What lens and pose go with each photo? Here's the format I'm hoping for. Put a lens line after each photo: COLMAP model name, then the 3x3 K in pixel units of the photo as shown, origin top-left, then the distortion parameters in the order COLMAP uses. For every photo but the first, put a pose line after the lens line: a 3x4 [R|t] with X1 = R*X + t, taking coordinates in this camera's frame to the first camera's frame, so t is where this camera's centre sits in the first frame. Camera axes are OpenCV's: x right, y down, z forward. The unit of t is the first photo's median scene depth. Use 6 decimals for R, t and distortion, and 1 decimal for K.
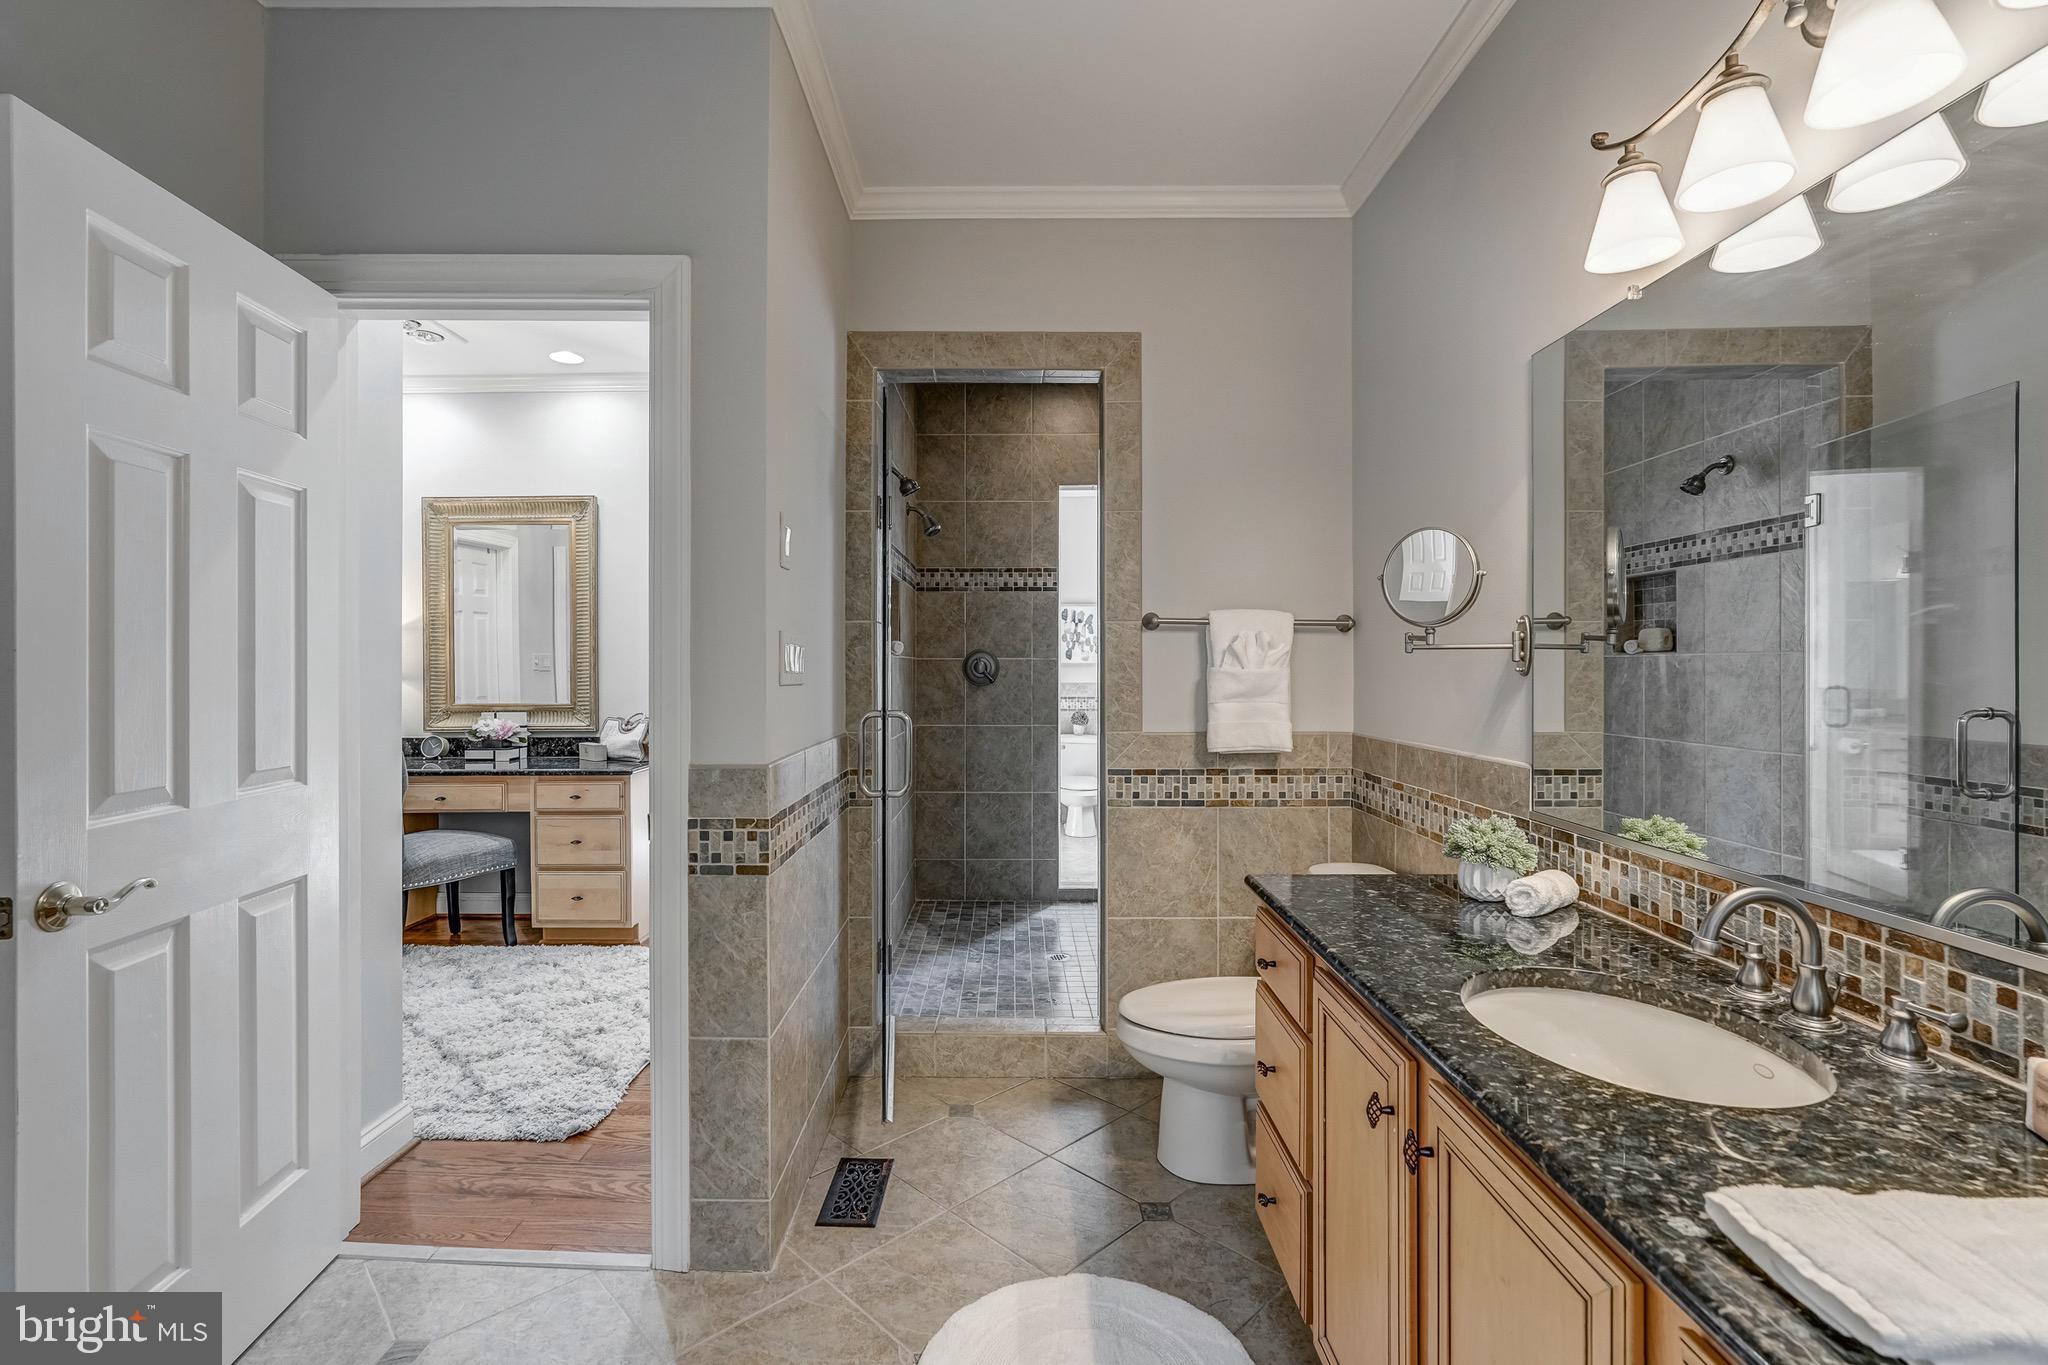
lens RADIAL K [[908.4, 0, 1024.6], [0, 908.4, 675.1], [0, 0, 1]] dist [-0.013592, 0.006300]
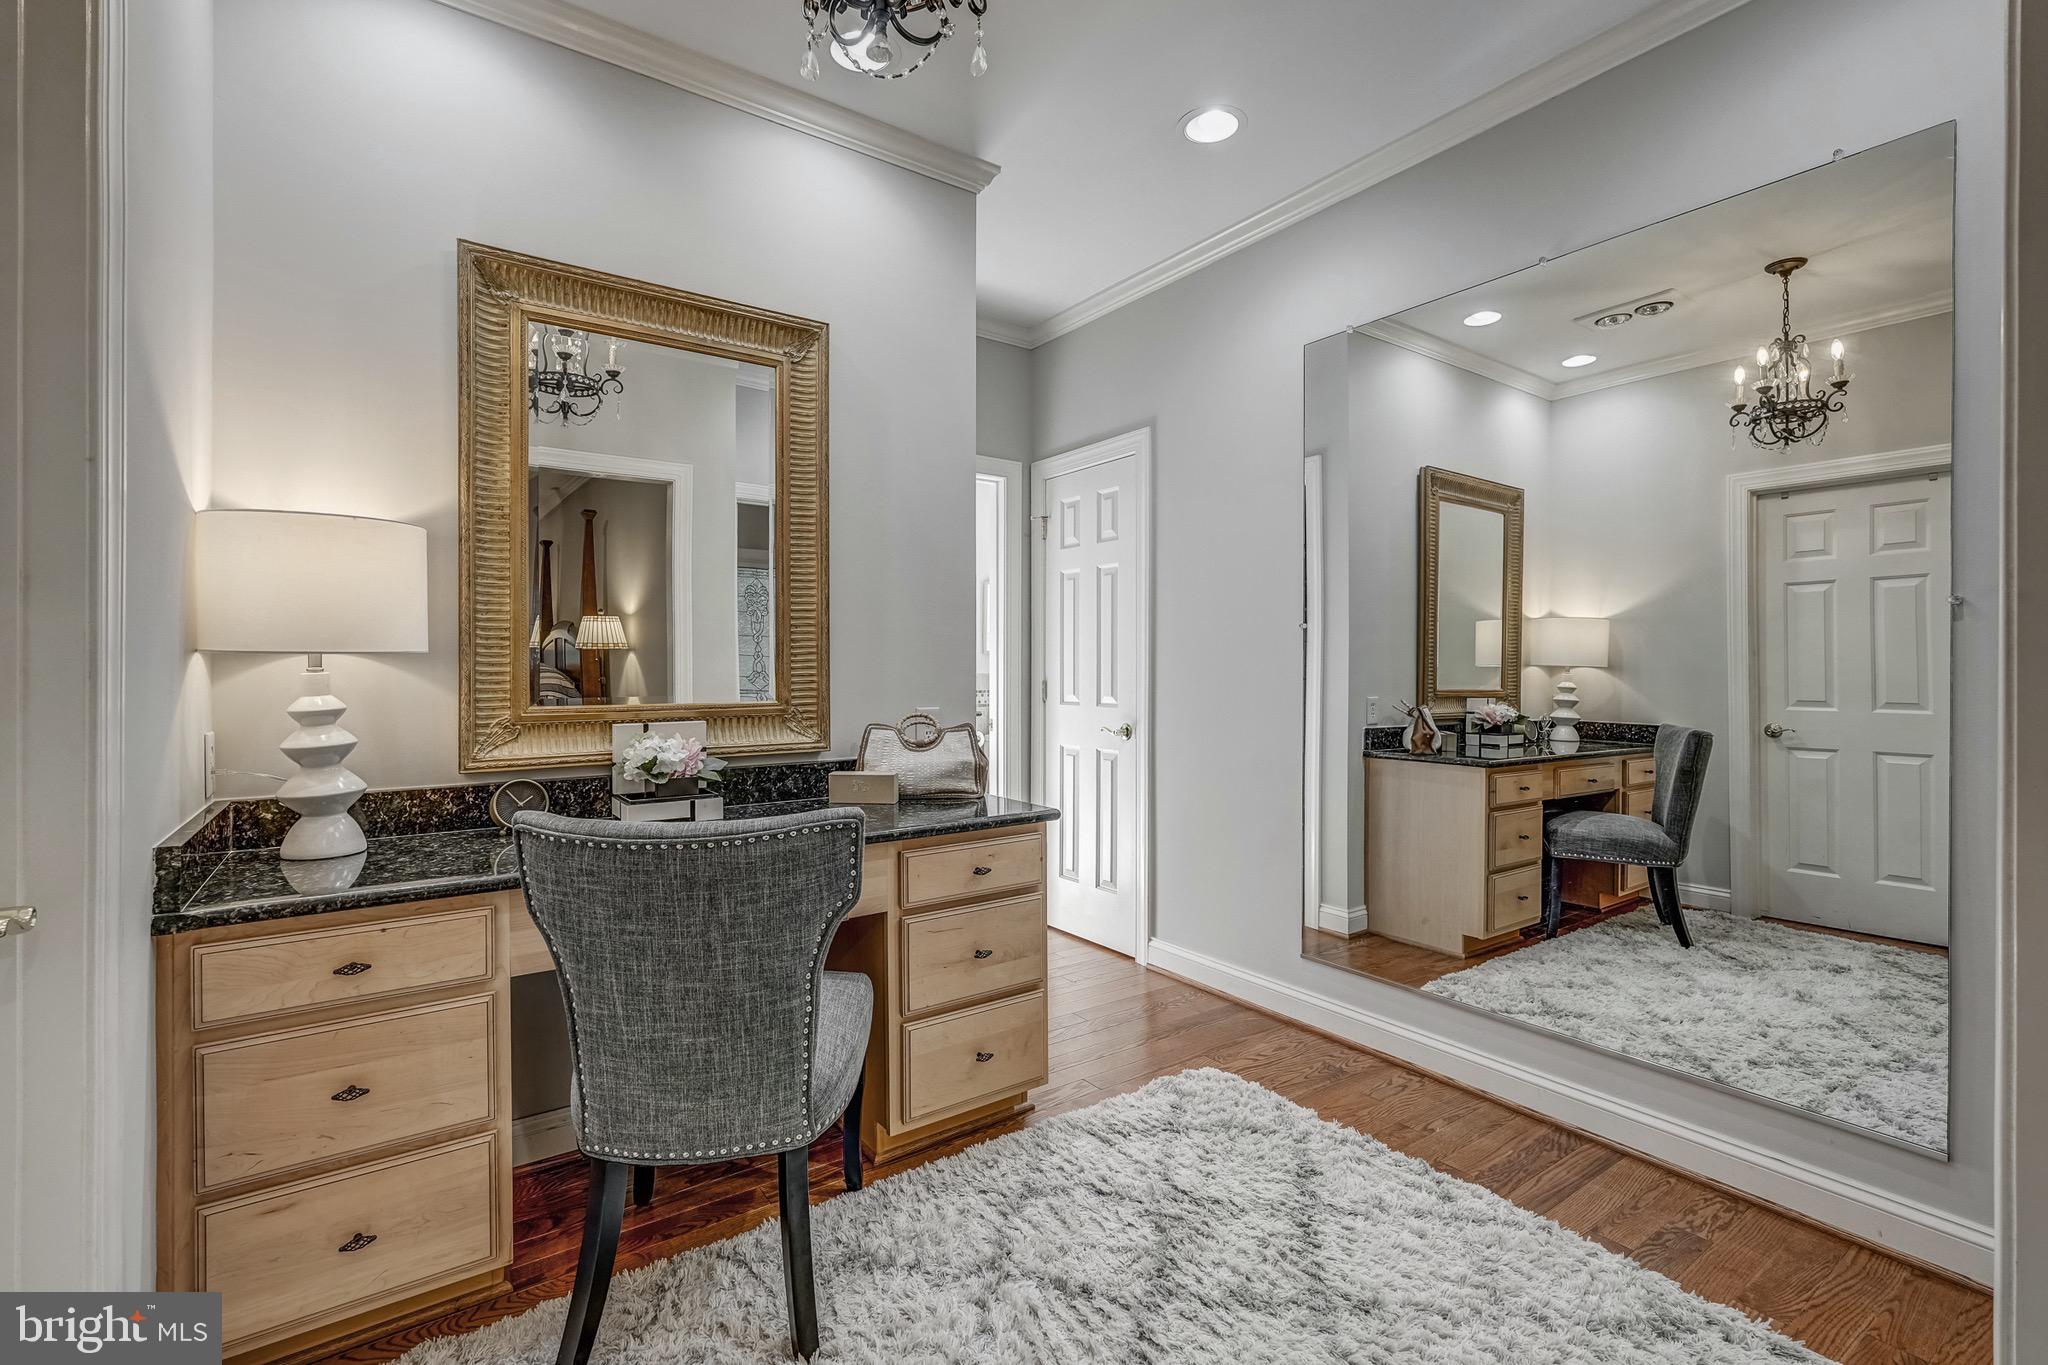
lens RADIAL K [[908.4, 0, 1024.1], [0, 908.4, 674.2], [0, 0, 1]] dist [-0.013592, 0.006300]
pose [[0.810530, -0.001022, 0.585696, -0.701204], [-0.000348, 0.999997, 0.002227, 0.013706], [-0.585697, -0.002009, 0.810528, 0.481702]]
